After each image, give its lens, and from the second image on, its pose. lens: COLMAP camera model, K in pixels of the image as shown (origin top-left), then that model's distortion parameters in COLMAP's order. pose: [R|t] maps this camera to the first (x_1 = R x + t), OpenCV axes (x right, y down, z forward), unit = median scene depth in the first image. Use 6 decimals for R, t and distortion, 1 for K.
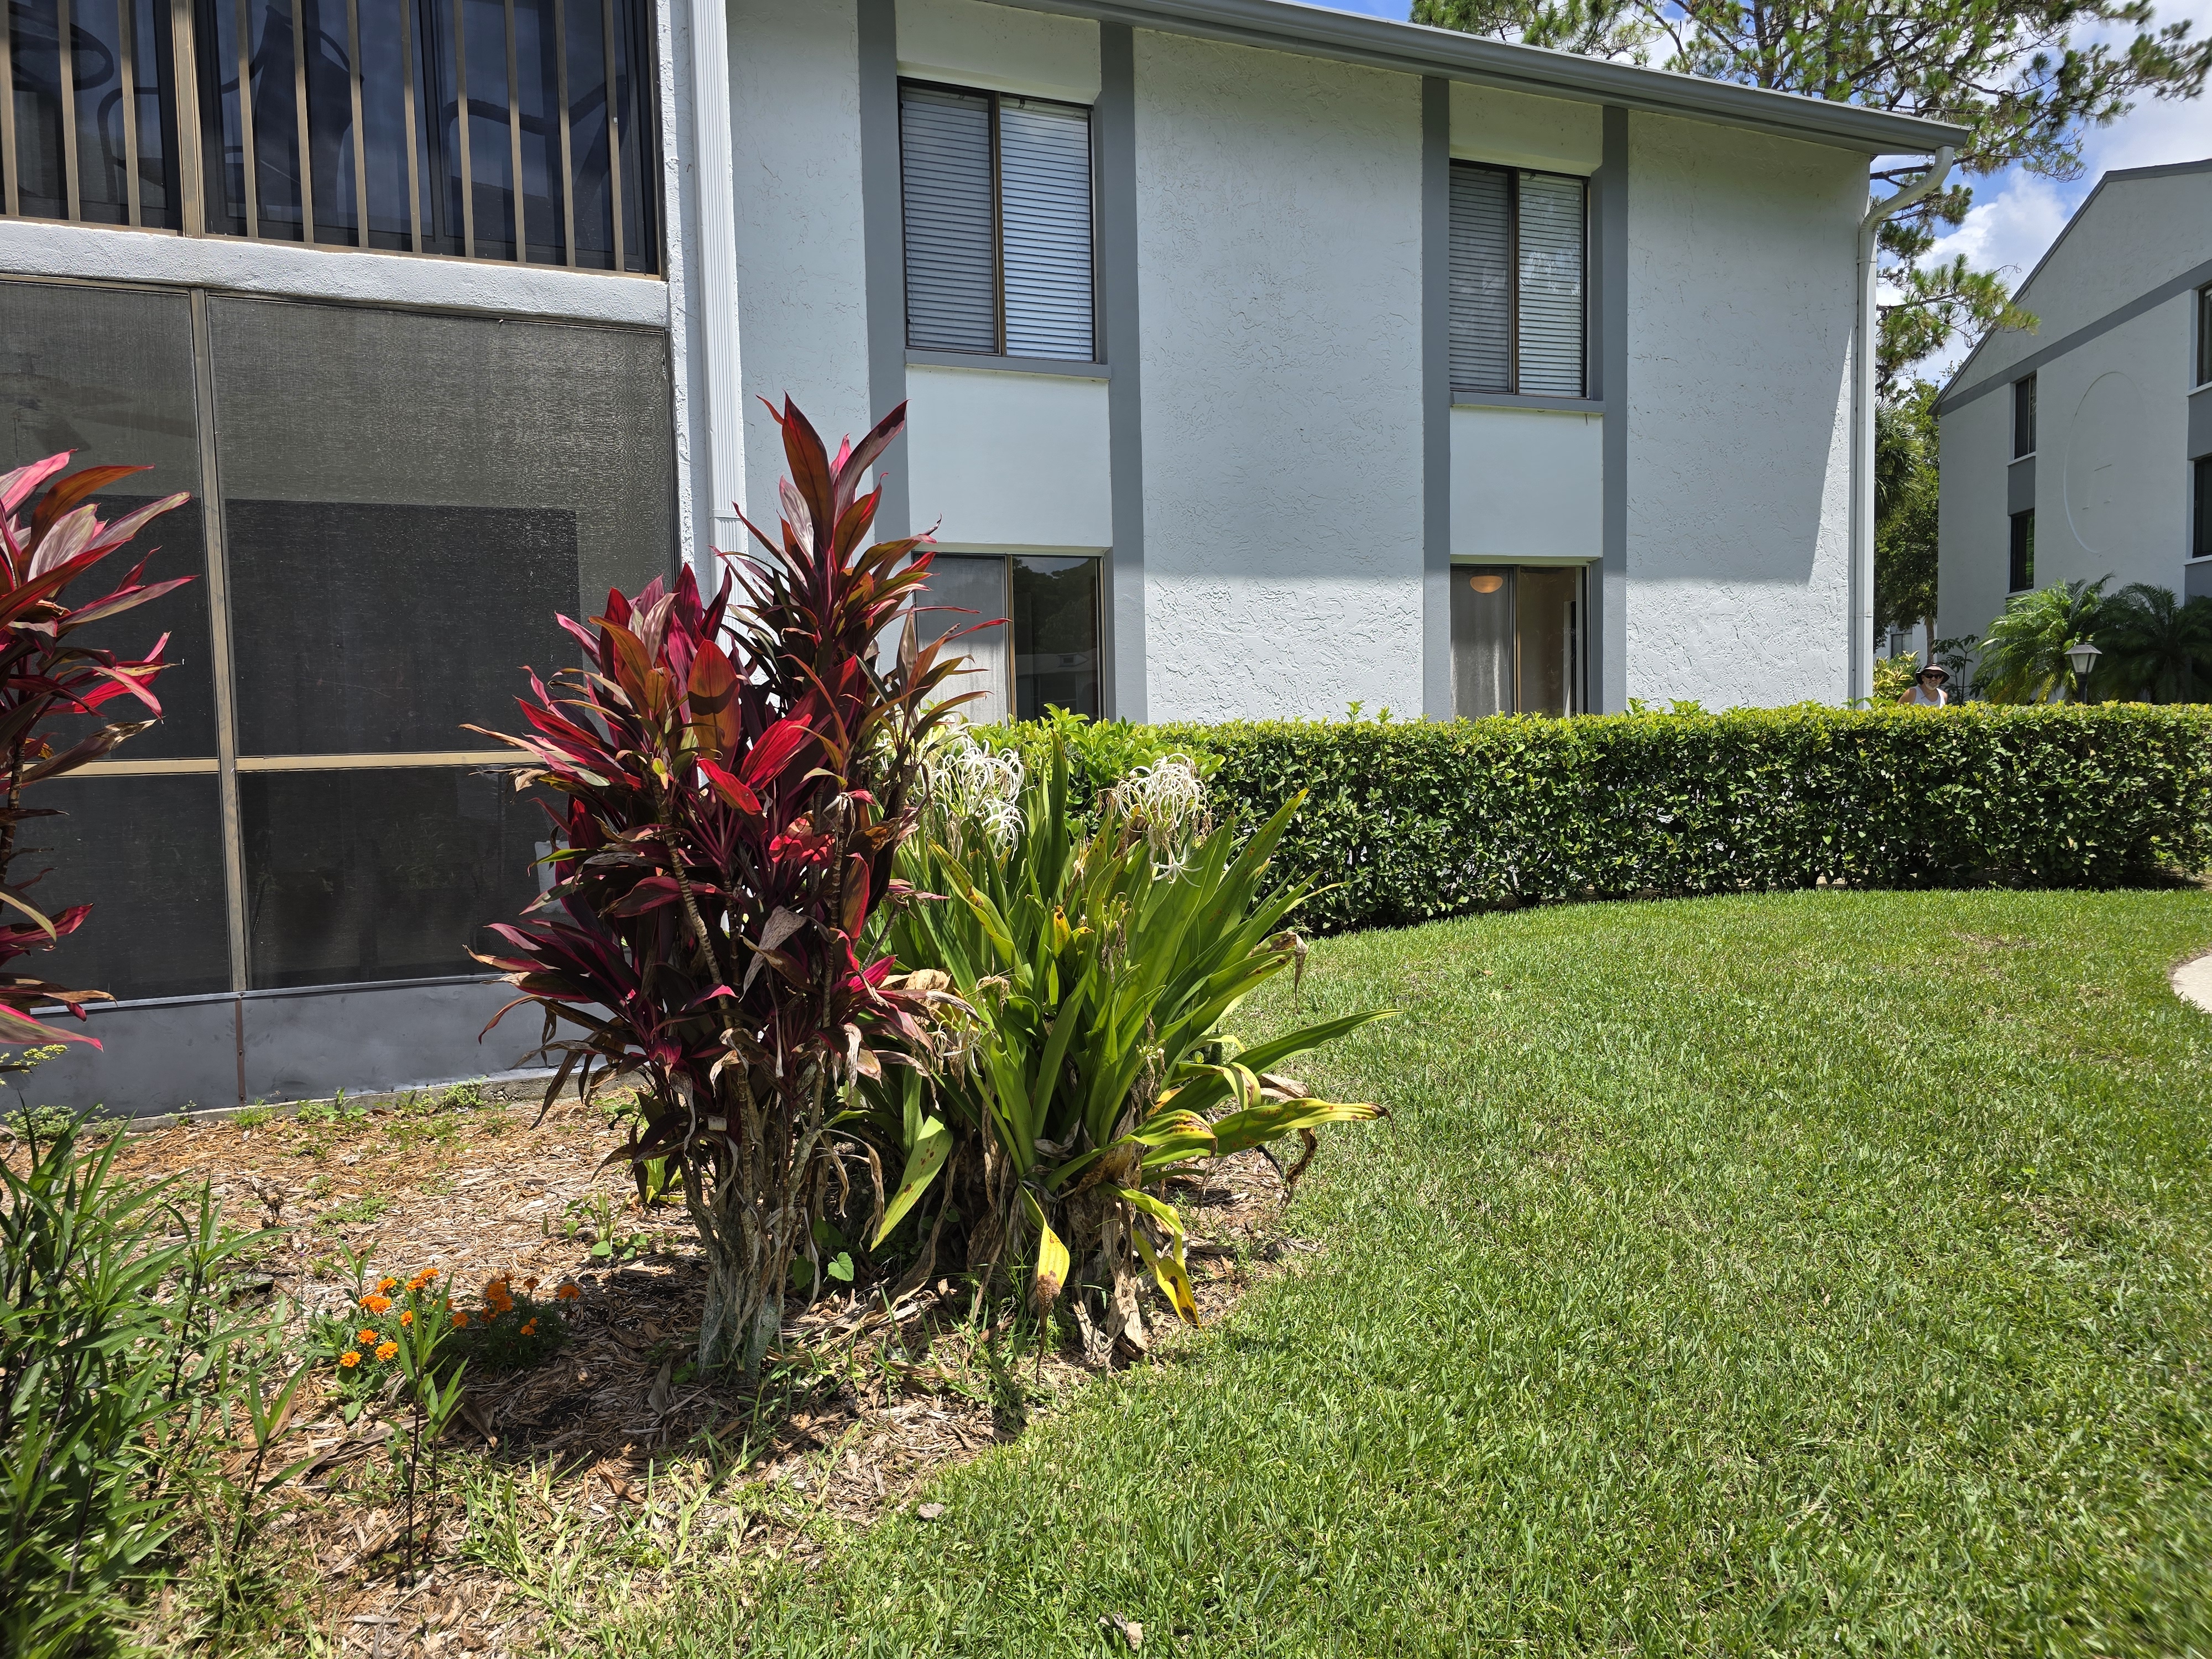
lens RADIAL K [[1490.5, 0, 1094.7], [0, 1490.5, 827.2], [0, 0, 1]] dist [0.067744, -0.046996]
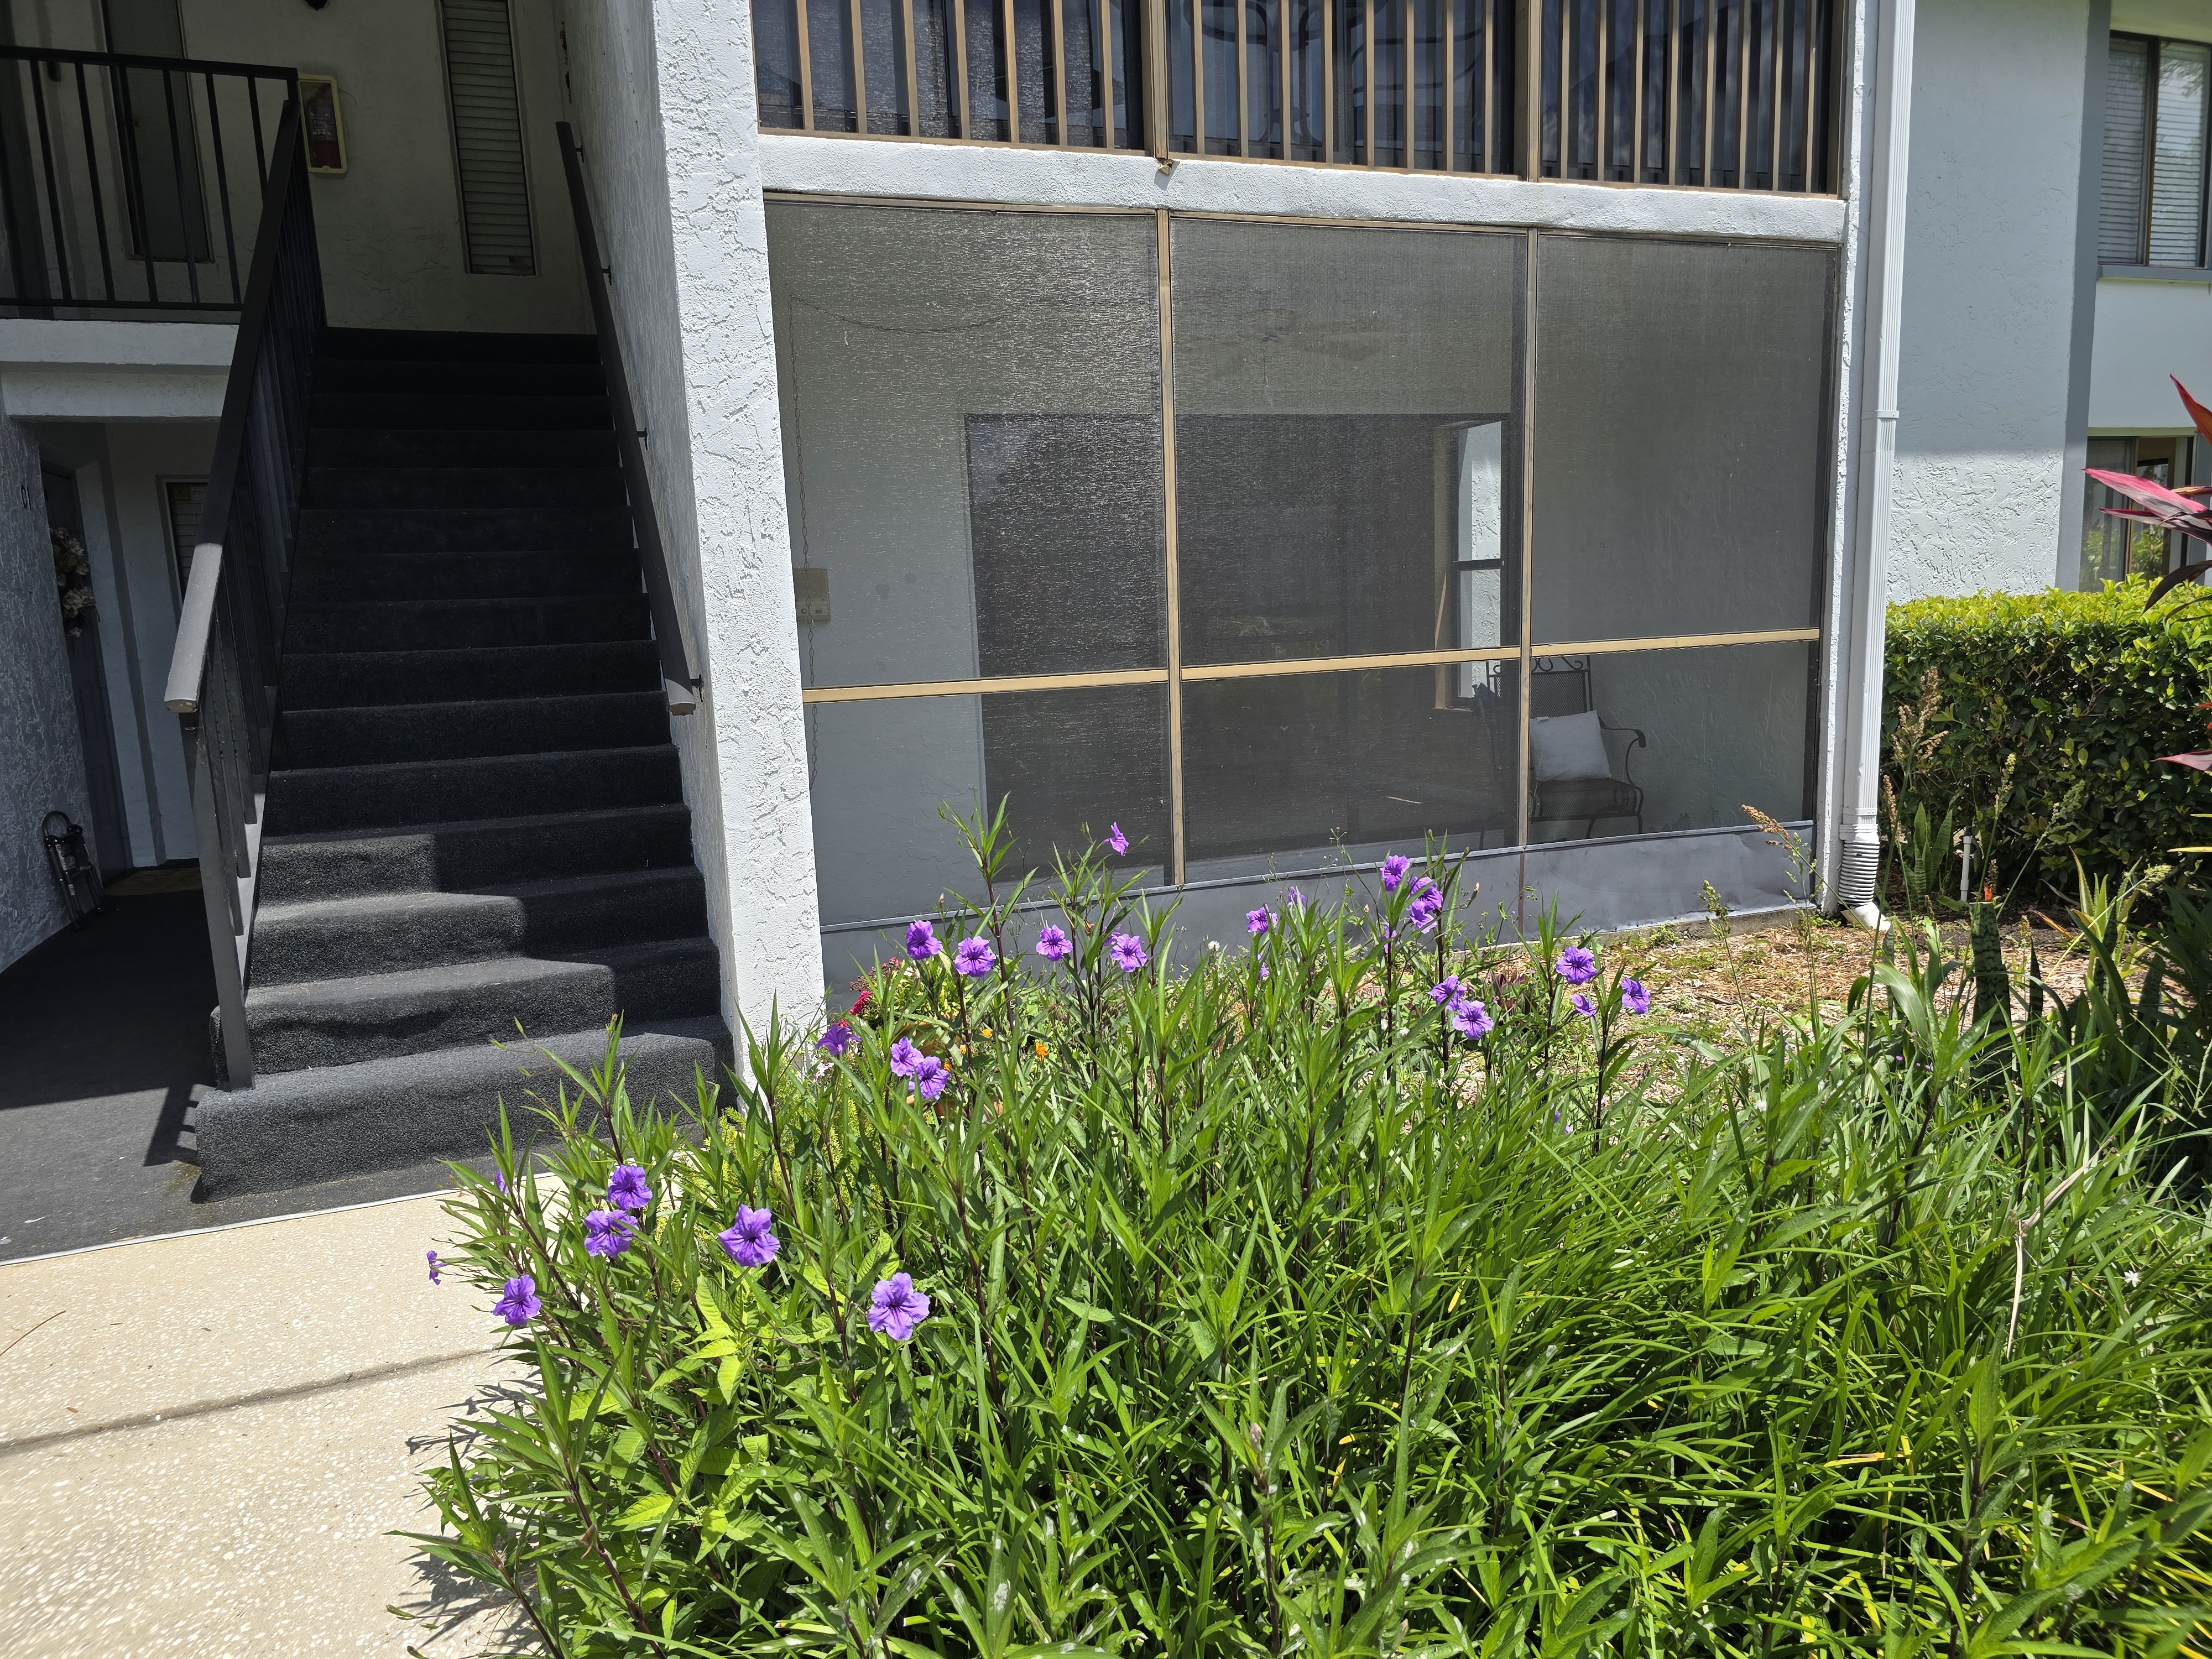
lens RADIAL K [[1490.5, 0, 1111.3], [0, 1490.5, 834.0], [0, 0, 1]] dist [0.067744, -0.046996]
pose [[0.999852, -0.006738, -0.015845, -0.801829], [0.008167, 0.995730, 0.091957, -0.009072], [0.015158, -0.092073, 0.995637, -0.150996]]
